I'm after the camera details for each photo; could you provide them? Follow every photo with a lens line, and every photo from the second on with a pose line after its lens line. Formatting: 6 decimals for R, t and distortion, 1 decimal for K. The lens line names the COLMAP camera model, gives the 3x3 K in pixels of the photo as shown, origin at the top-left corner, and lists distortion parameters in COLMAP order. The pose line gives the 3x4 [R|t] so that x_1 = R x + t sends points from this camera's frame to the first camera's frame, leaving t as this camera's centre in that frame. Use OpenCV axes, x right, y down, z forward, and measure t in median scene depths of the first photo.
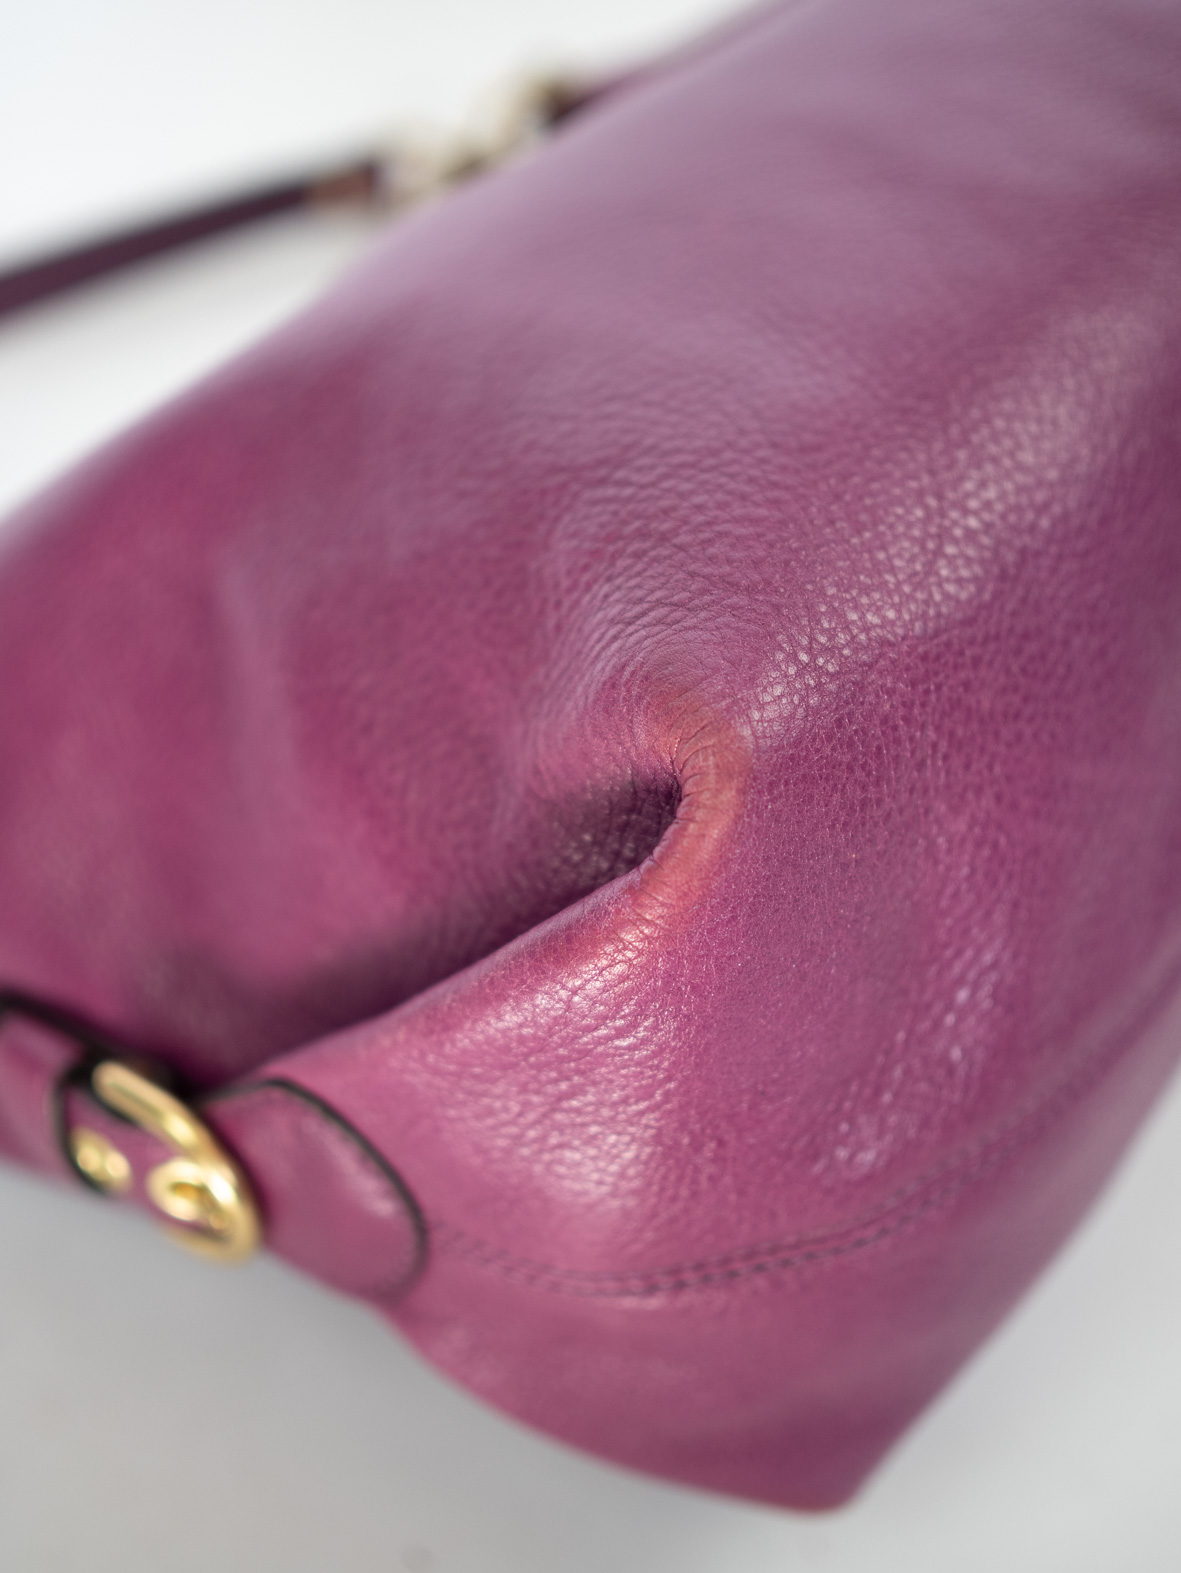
lens RADIAL K [[2361.6, 0, 590.5], [0, 2361.6, 786.5], [0, 0, 1]] dist [-0.158688, 0.127054]
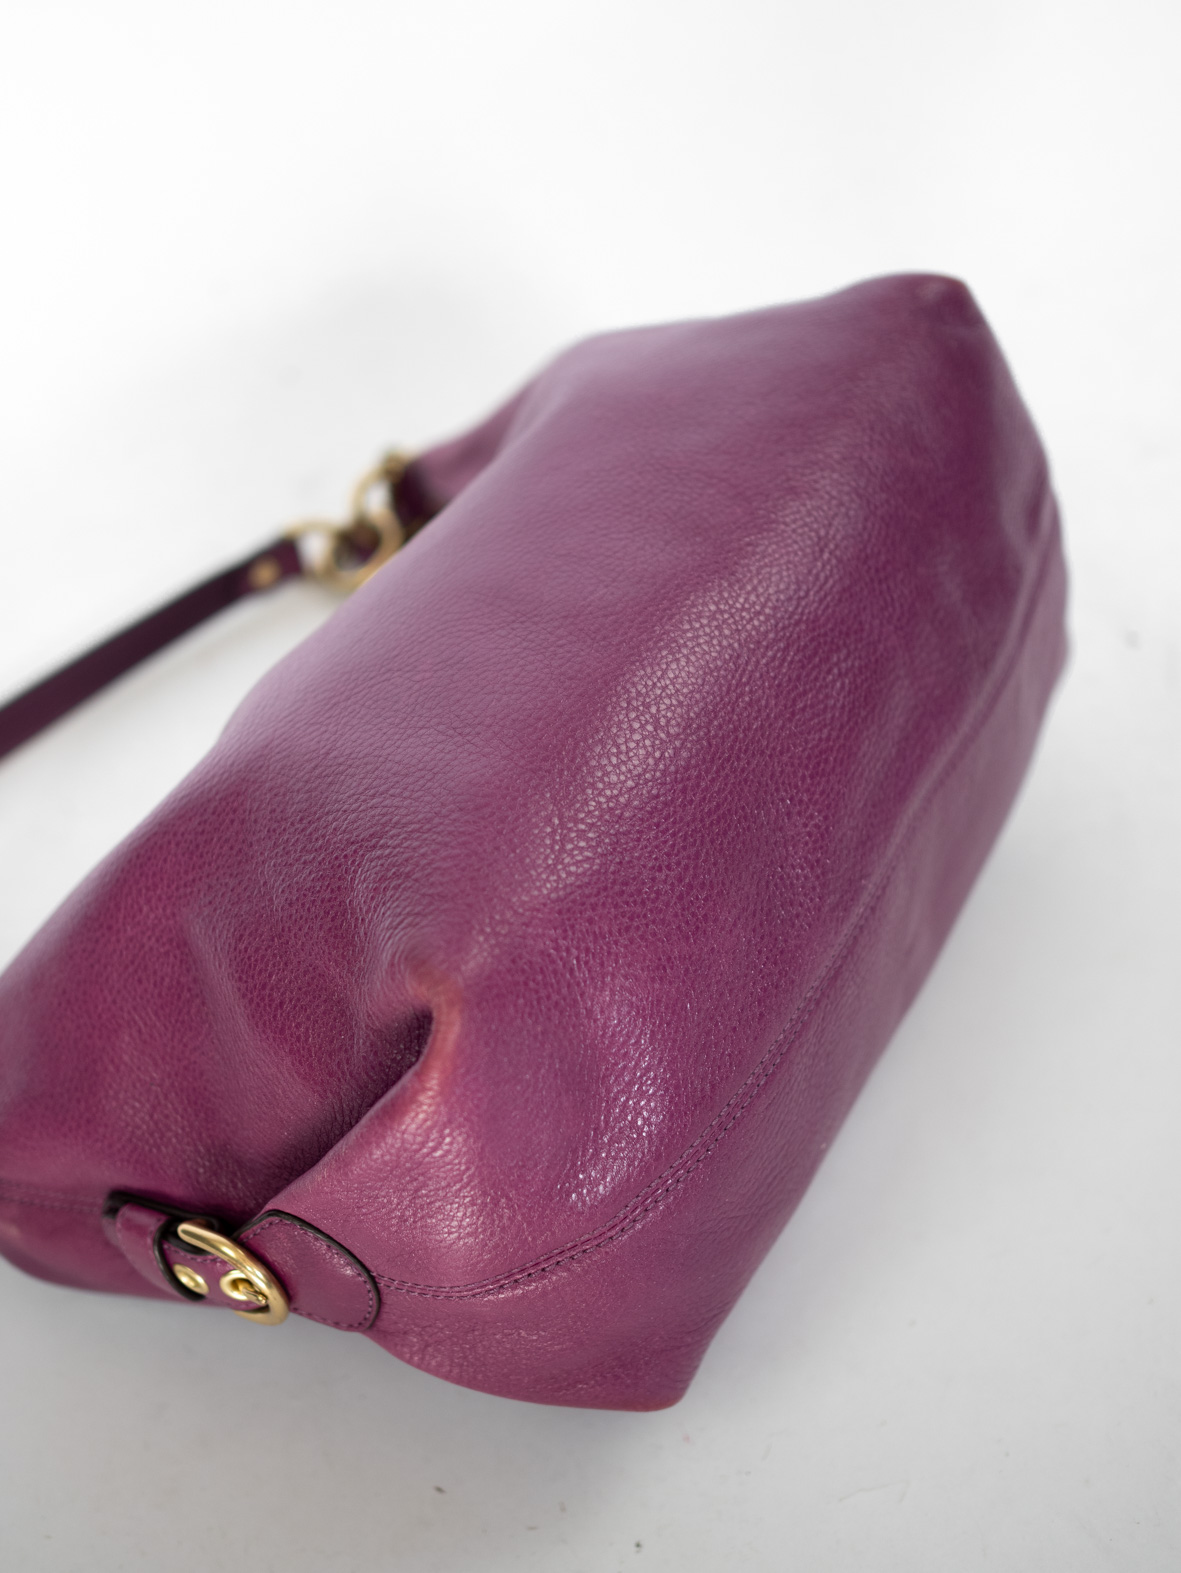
lens RADIAL K [[2361.6, 0, 590.5], [0, 2361.6, 786.5], [0, 0, 1]] dist [-0.158688, 0.127054]
pose [[0.977027, -0.206582, -0.052369, 0.274118], [0.204280, 0.977826, -0.046111, -0.059694], [0.060734, 0.034354, 0.997563, -0.791862]]
